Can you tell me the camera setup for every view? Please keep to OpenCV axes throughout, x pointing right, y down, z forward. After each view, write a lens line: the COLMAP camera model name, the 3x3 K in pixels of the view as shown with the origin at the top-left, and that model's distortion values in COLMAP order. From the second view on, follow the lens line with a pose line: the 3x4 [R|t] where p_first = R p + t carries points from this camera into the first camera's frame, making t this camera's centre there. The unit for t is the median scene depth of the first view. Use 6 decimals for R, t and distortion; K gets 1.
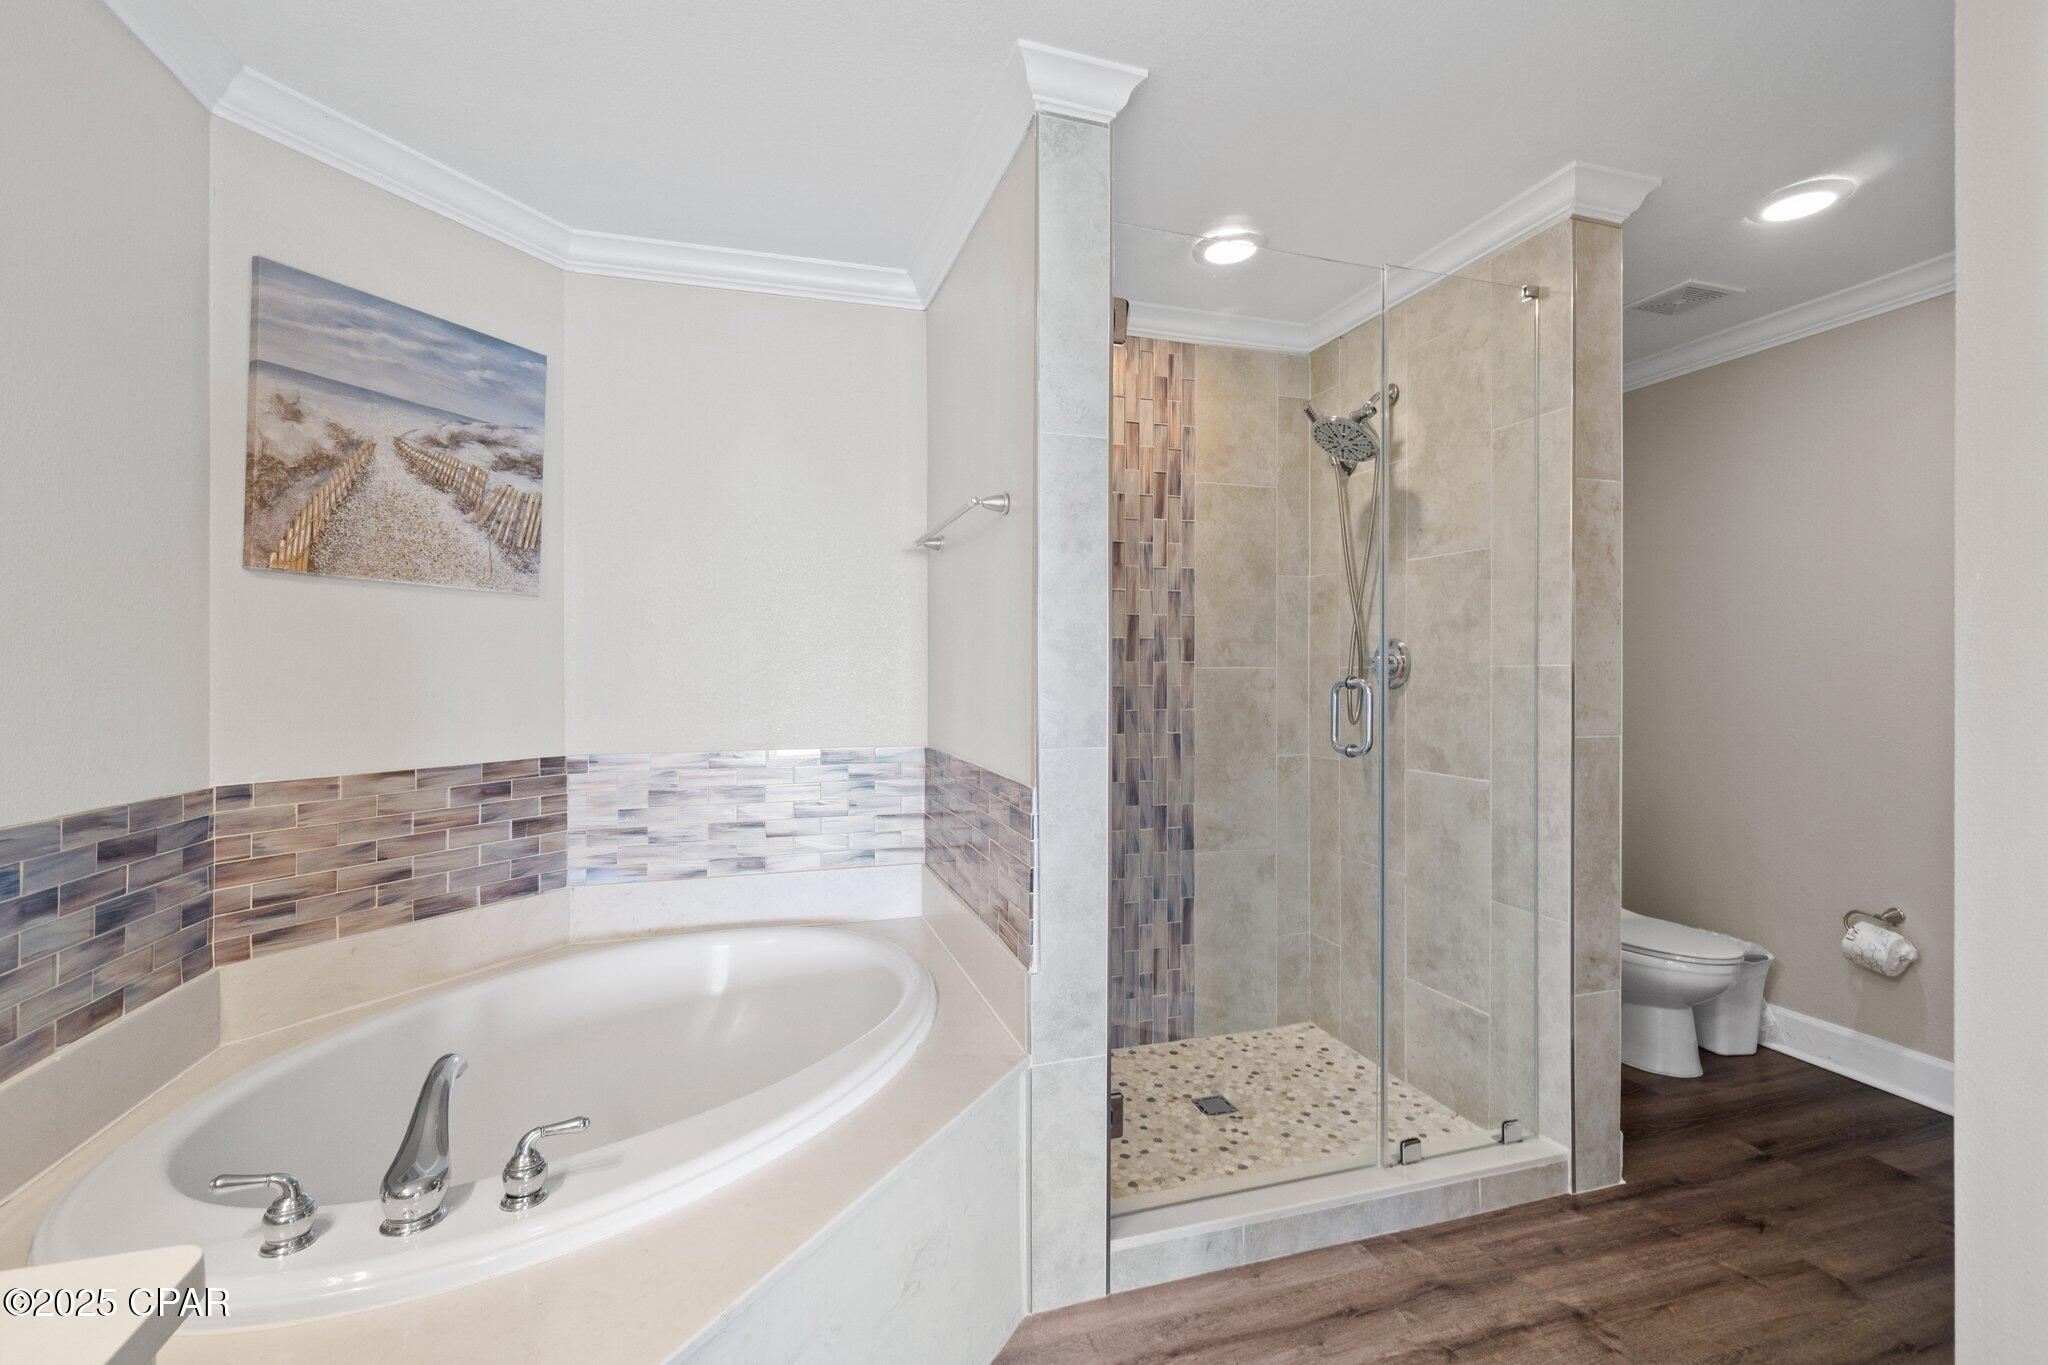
lens RADIAL K [[905.7, 0, 1008.0], [0, 905.7, 676.7], [0, 0, 1]] dist [-0.002346, -0.001100]
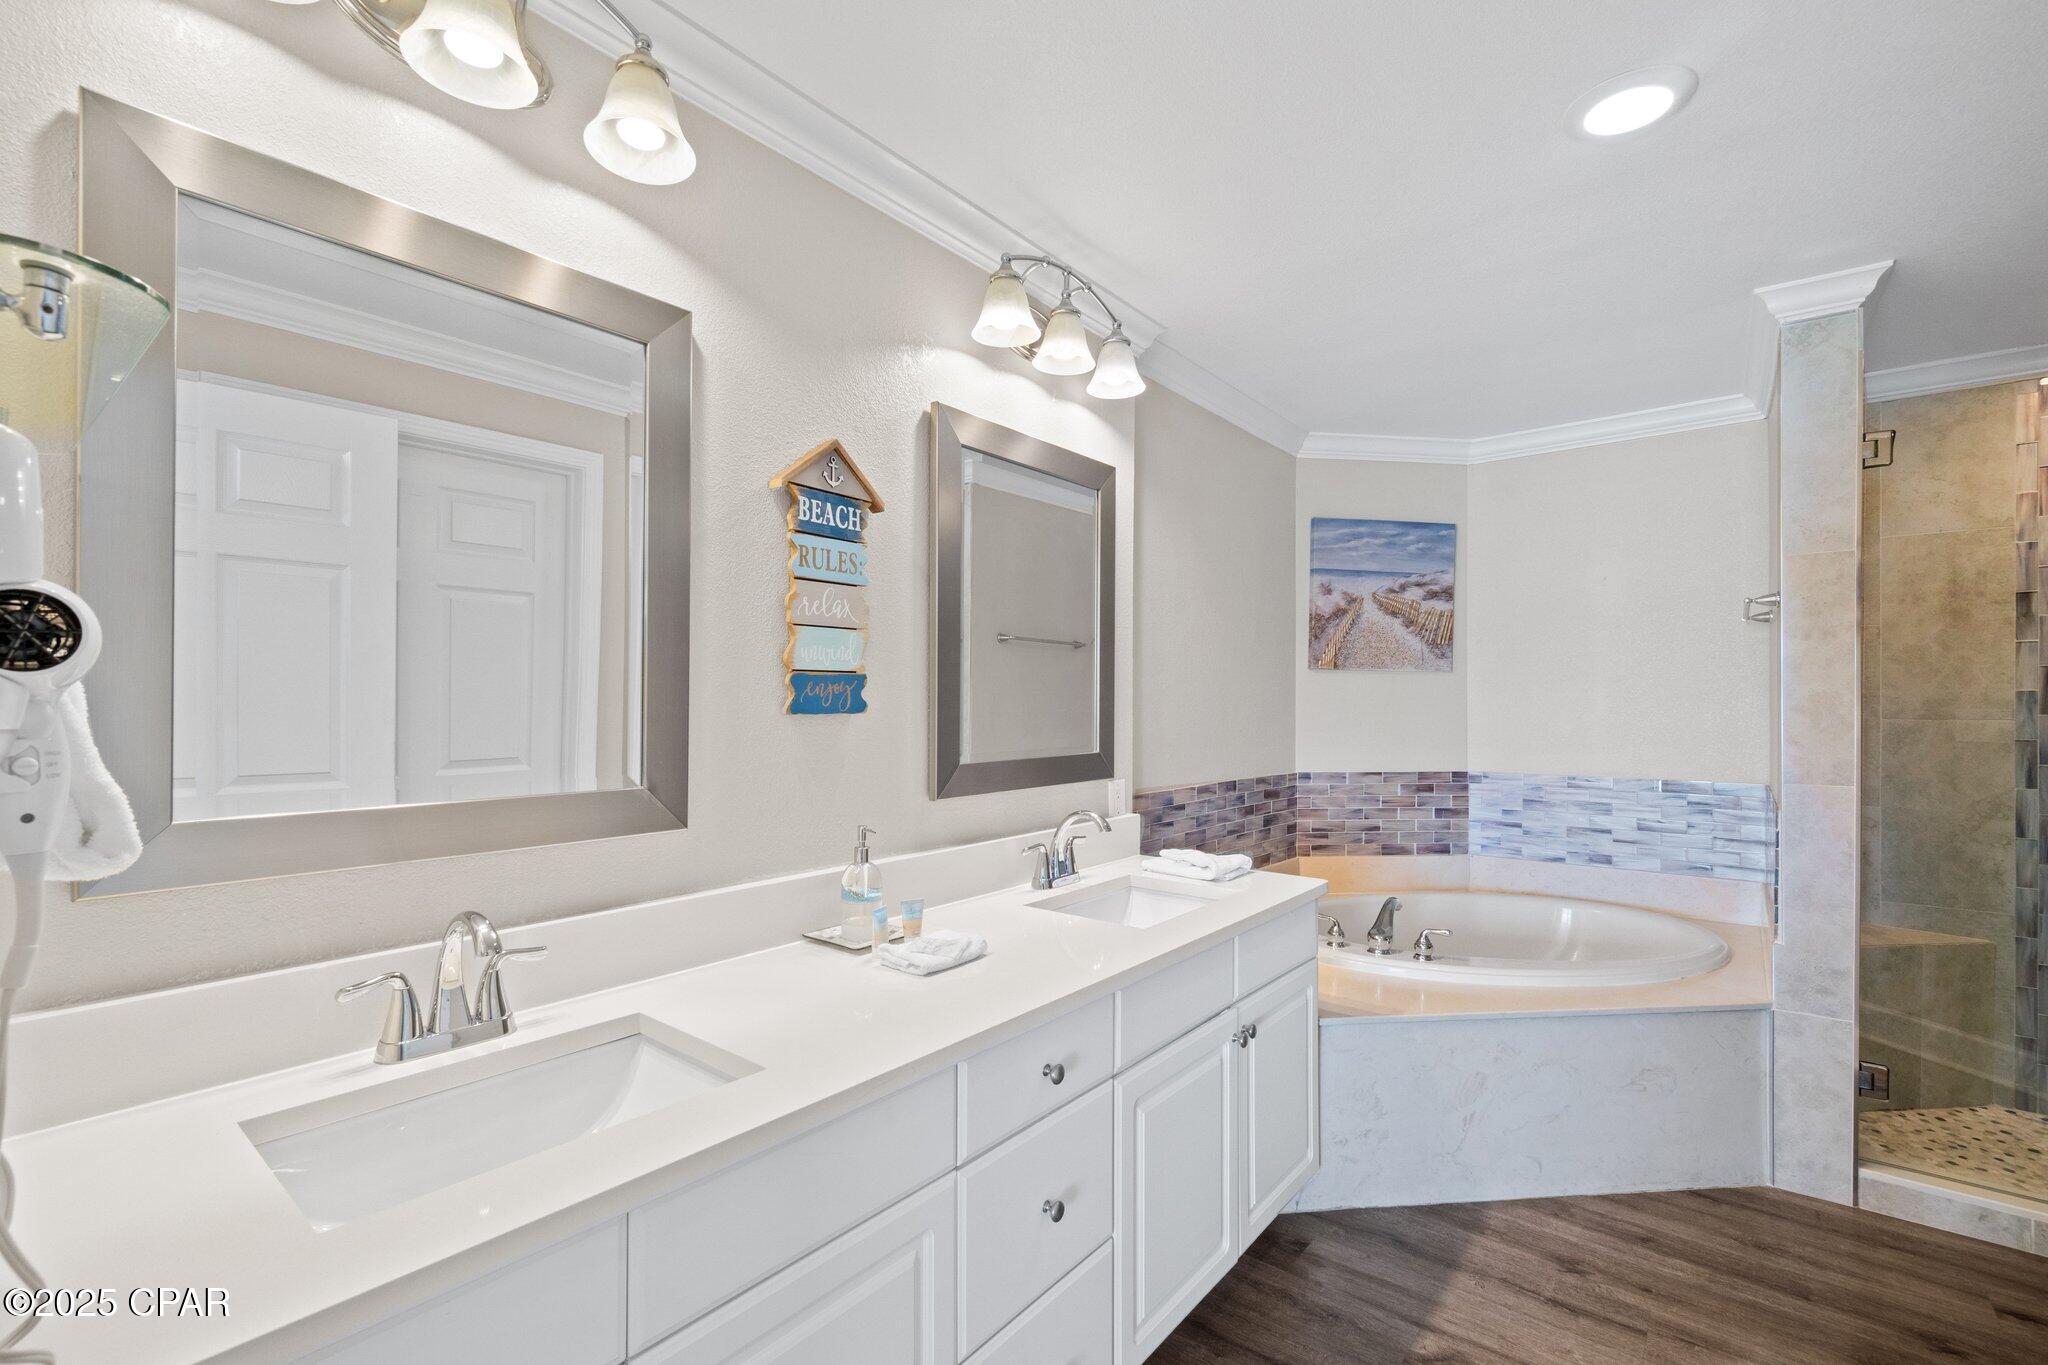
lens RADIAL K [[905.7, 0, 1028.9], [0, 905.7, 691.6], [0, 0, 1]] dist [-0.002346, -0.001100]
pose [[0.575750, -0.008316, -0.817583, 0.435783], [-0.007472, 0.999853, -0.015432, -0.026653], [0.817592, 0.014994, 0.575603, -0.647252]]
